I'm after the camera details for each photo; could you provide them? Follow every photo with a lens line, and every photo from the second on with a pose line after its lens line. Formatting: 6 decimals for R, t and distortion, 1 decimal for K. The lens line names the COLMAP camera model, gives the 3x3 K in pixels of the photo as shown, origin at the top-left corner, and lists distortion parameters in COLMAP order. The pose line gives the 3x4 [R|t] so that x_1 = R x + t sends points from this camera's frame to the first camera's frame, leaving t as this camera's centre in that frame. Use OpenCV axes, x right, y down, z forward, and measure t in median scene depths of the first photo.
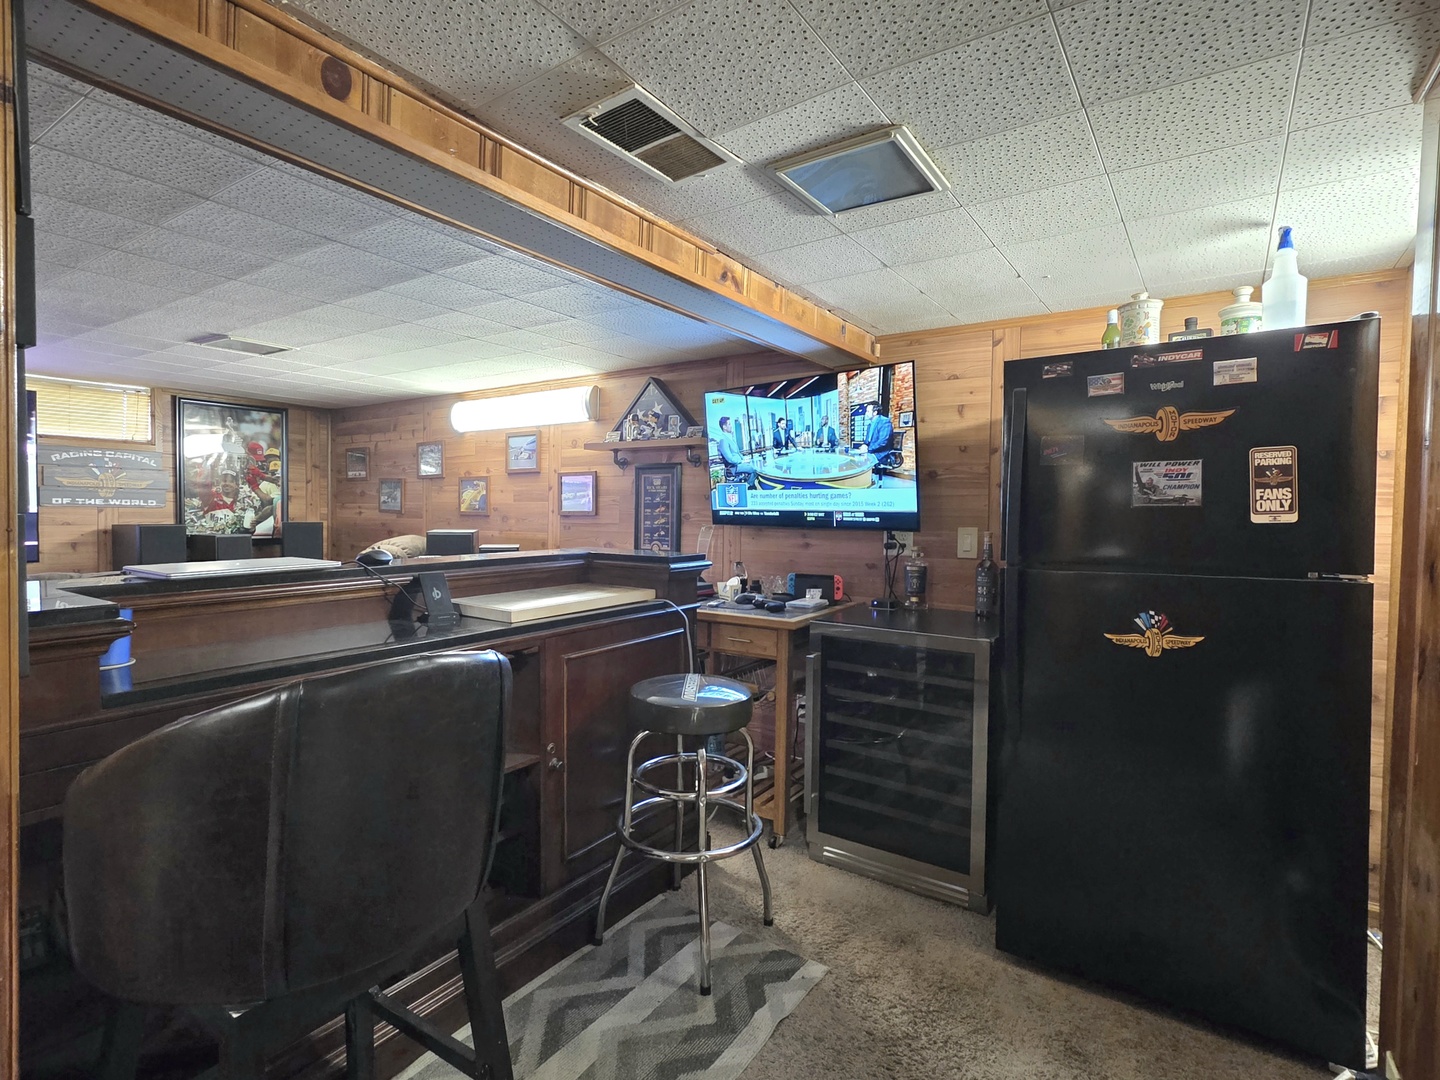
lens RADIAL K [[717.4, 0, 720.0], [0, 717.4, 540.0], [0, 0, 1]] dist [0.032057, -0.000199]
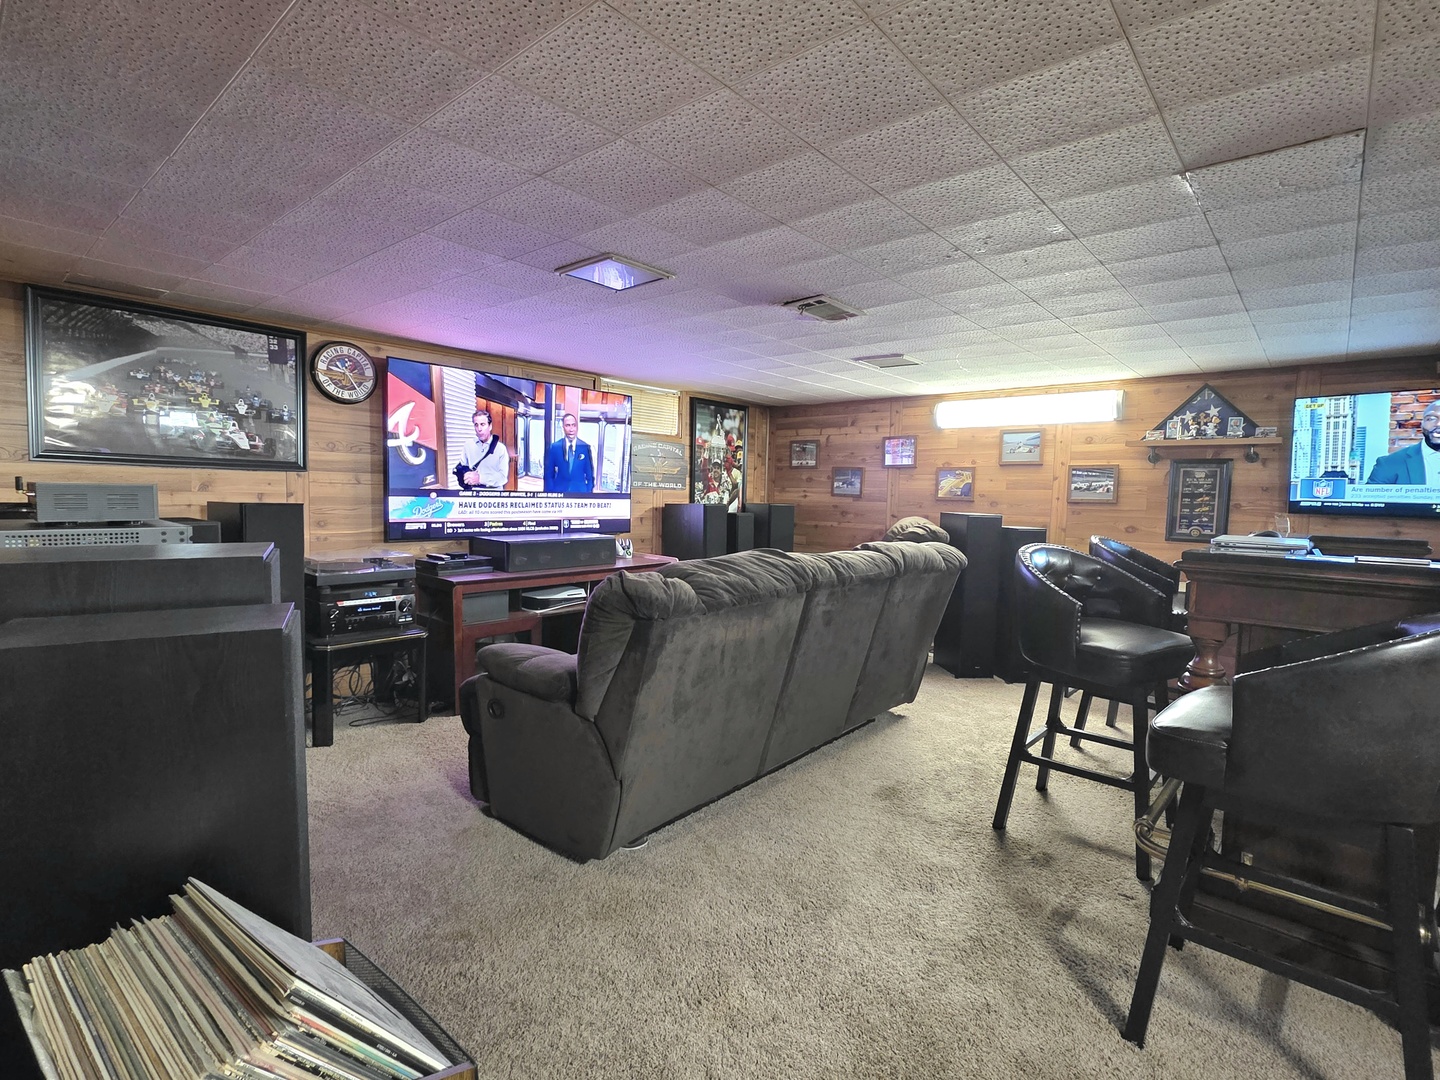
lens RADIAL K [[717.4, 0, 720.0], [0, 717.4, 540.0], [0, 0, 1]] dist [0.032057, -0.000199]
pose [[0.995179, 0.023661, -0.095175, -0.567420], [-0.021453, 0.999478, 0.024162, 0.008705], [0.095697, -0.022004, 0.995167, -0.178121]]
